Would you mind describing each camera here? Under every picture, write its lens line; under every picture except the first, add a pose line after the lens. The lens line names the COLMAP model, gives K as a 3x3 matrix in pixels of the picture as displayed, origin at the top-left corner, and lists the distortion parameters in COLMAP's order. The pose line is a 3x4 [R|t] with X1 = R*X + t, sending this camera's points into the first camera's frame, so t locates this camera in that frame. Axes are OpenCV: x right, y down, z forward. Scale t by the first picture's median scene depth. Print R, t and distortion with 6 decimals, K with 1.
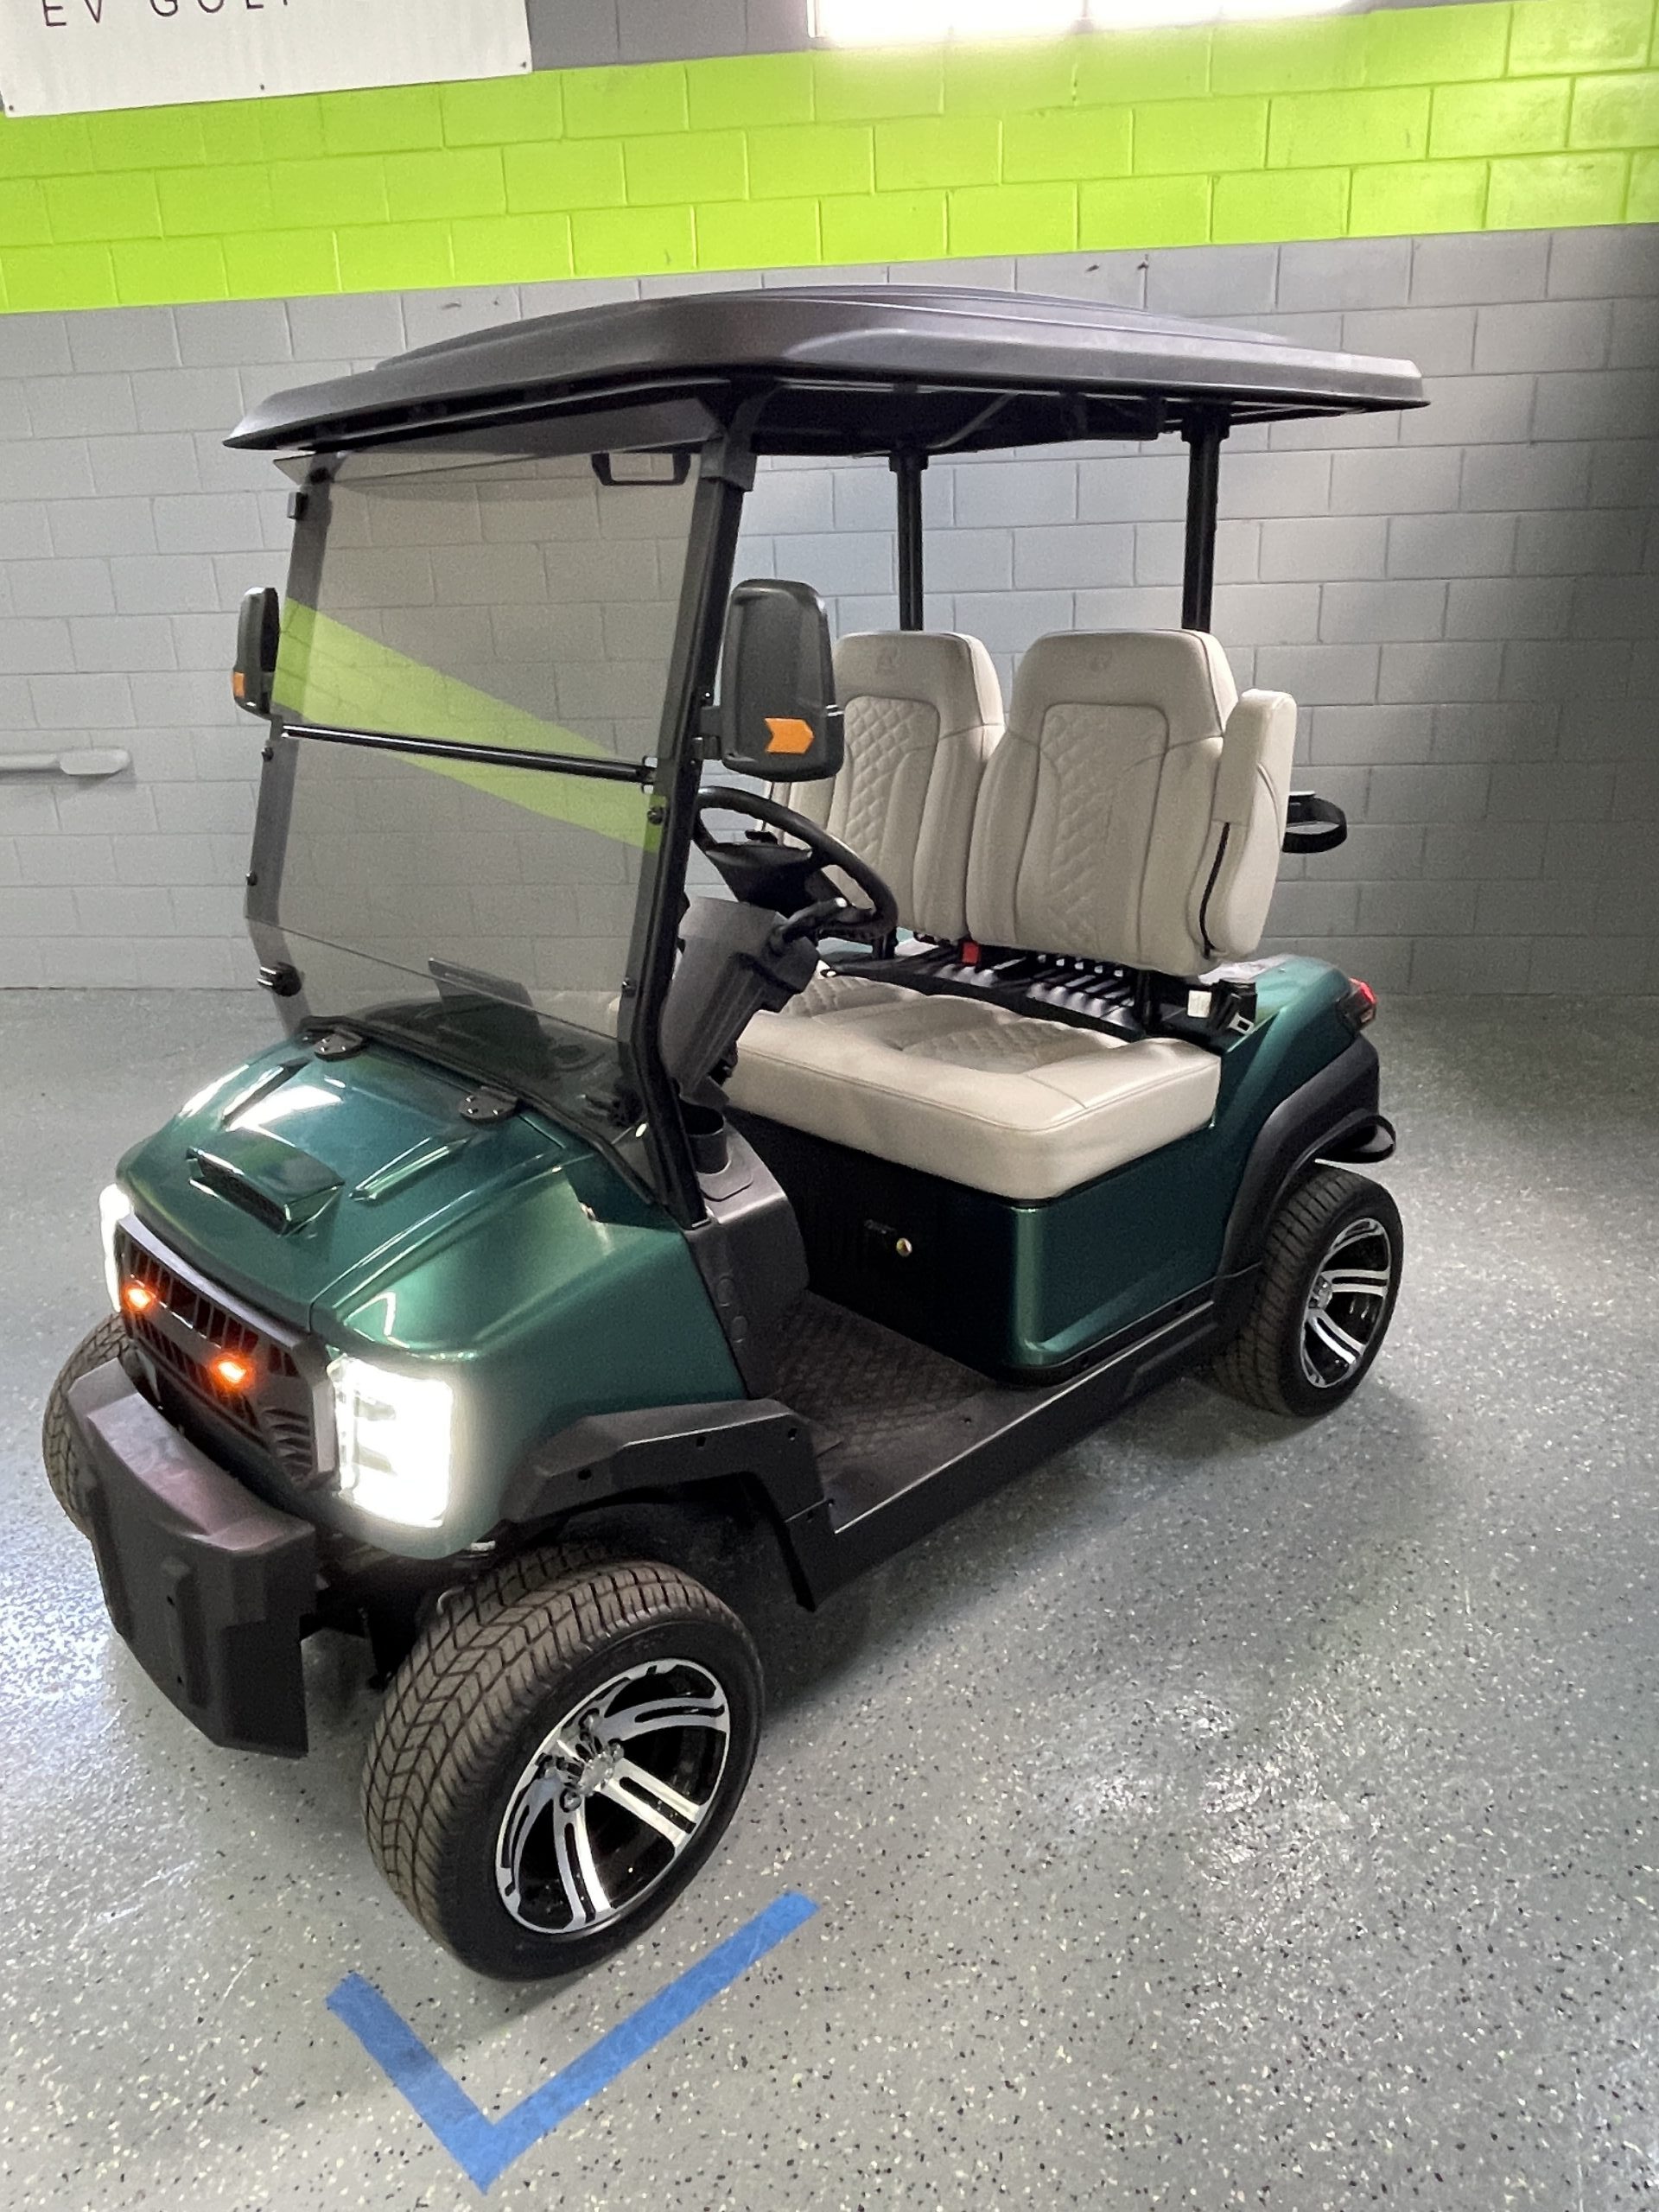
lens RADIAL K [[1564.8, 0, 832.9], [0, 1564.8, 1105.3], [0, 0, 1]] dist [-0.034844, 0.019474]
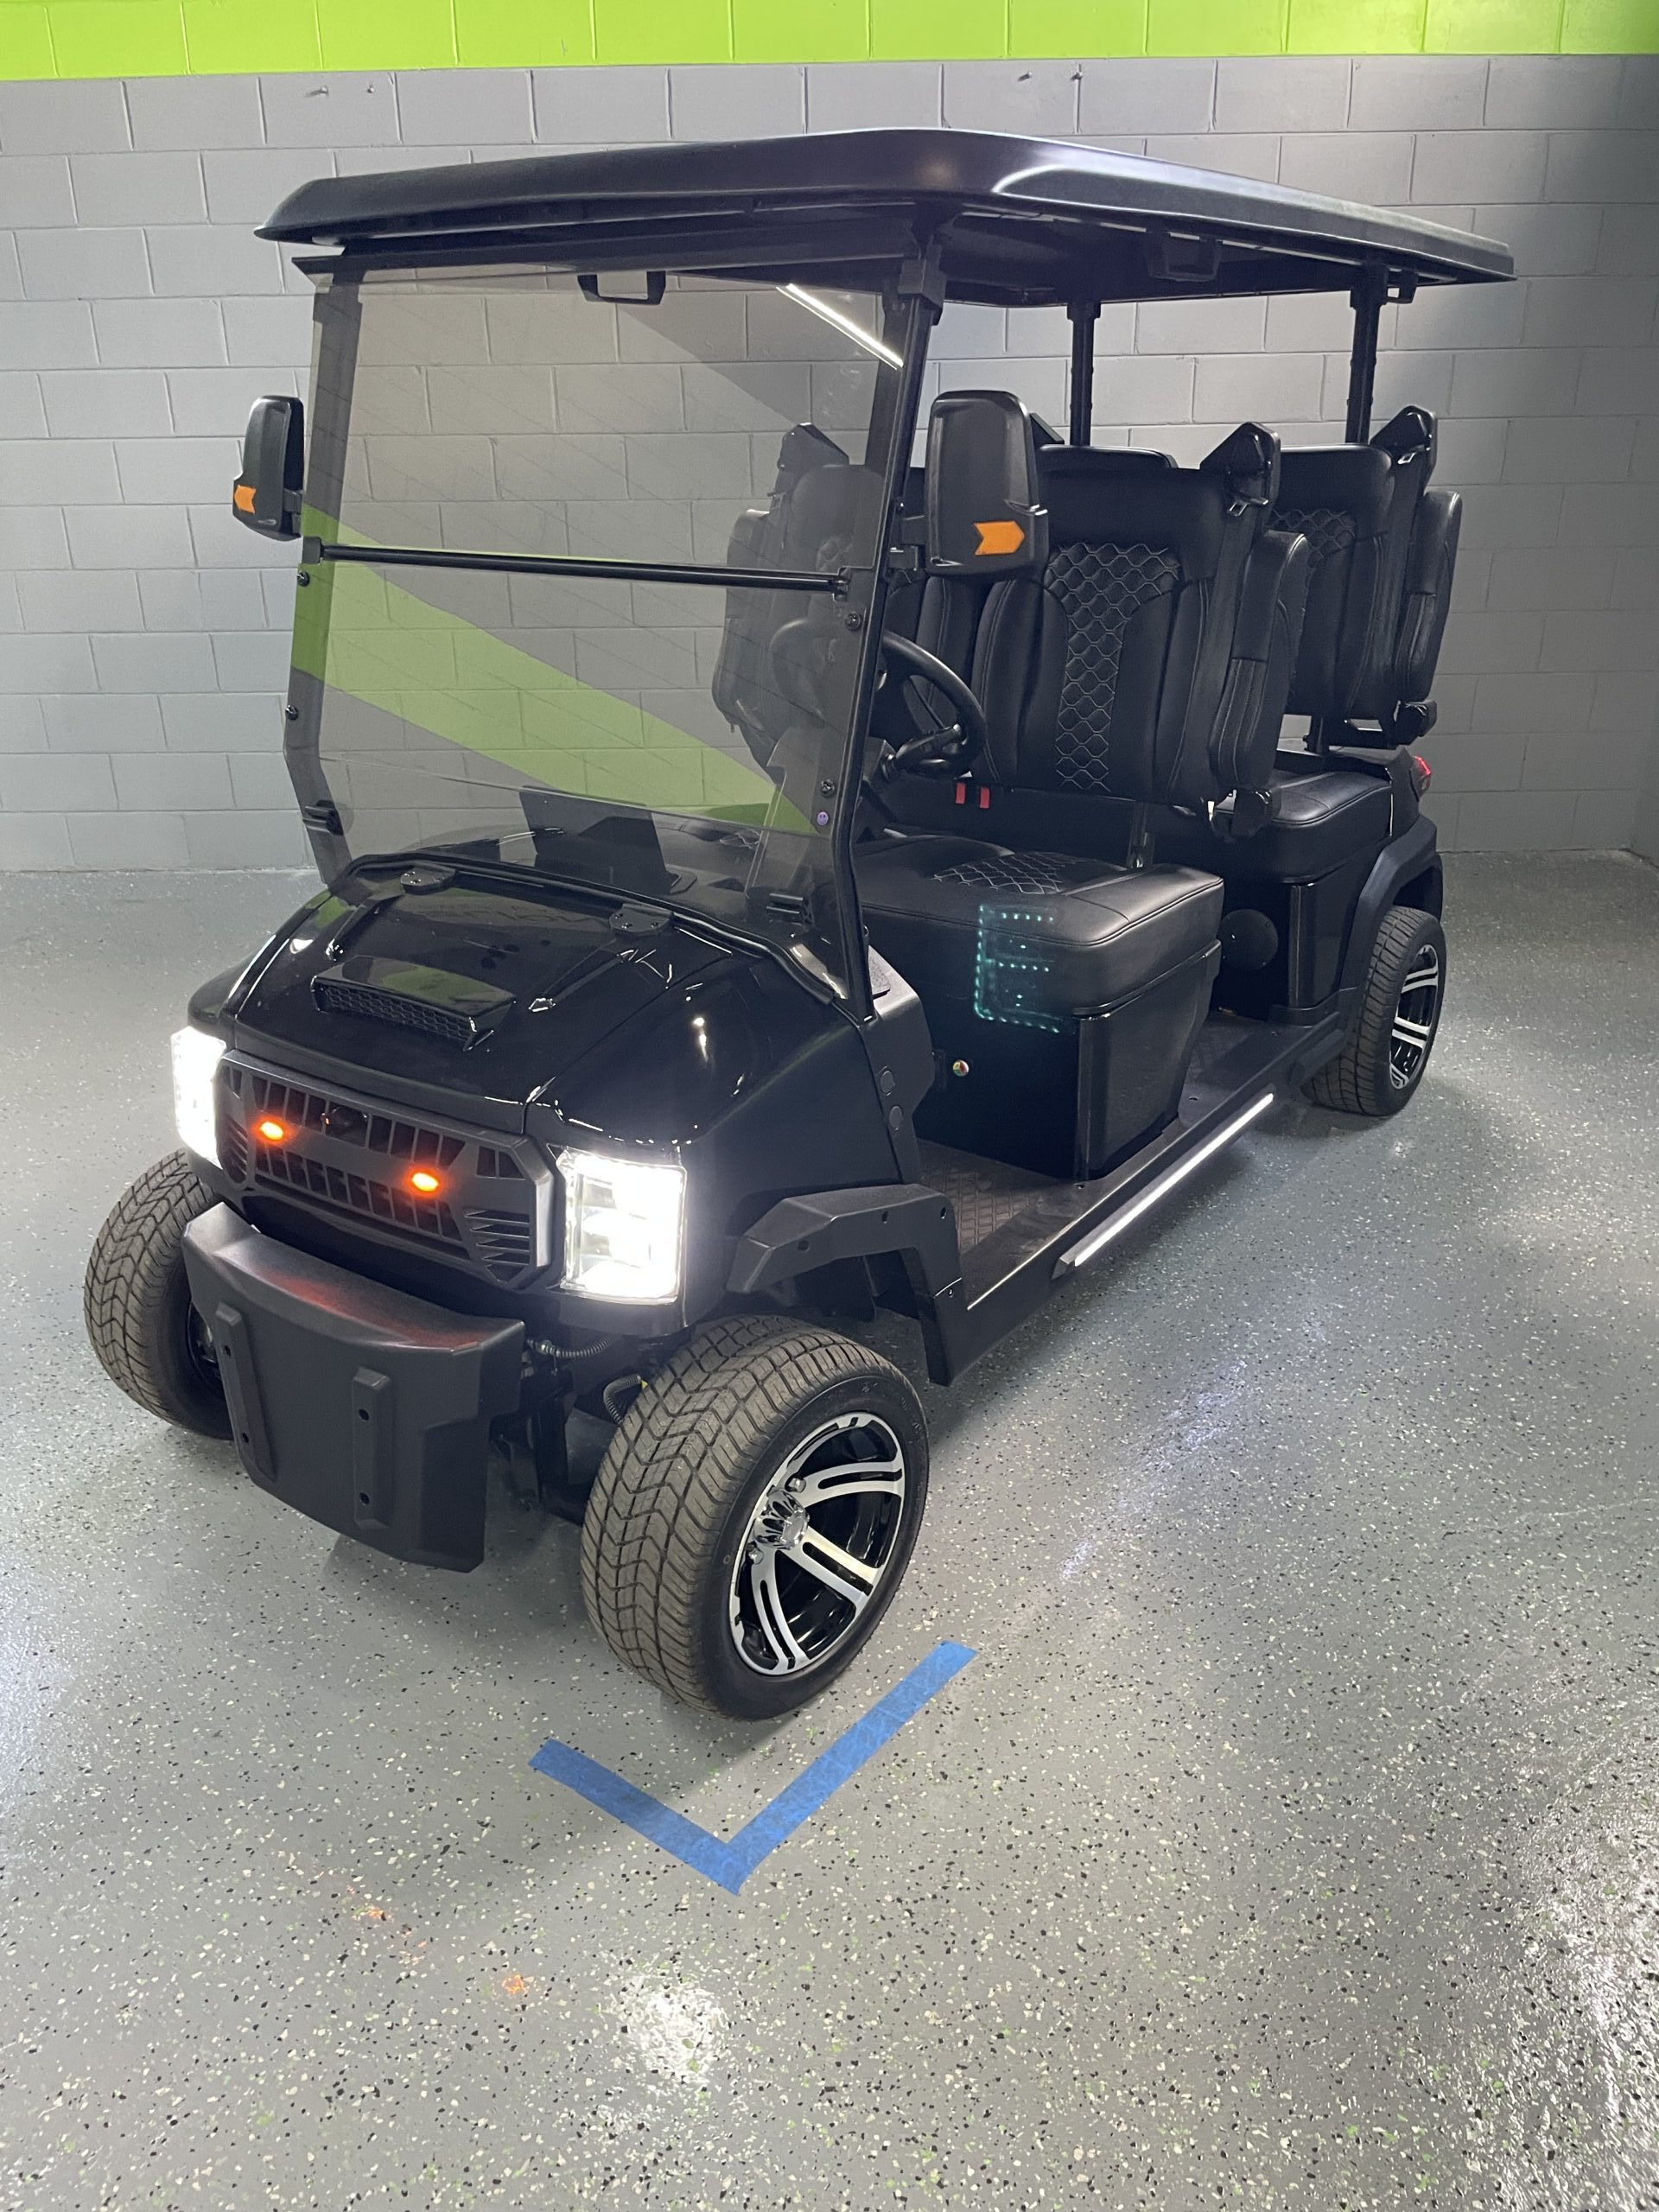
lens RADIAL K [[1682.0, 0, 829.5], [0, 1682.0, 1106.0], [0, 0, 1]] dist [0.054680, -0.080447]
pose [[0.993787, -0.028563, 0.107573, -0.238340], [0.022706, 0.998212, 0.055291, 0.073889], [-0.108960, -0.052505, 0.992659, -0.143596]]
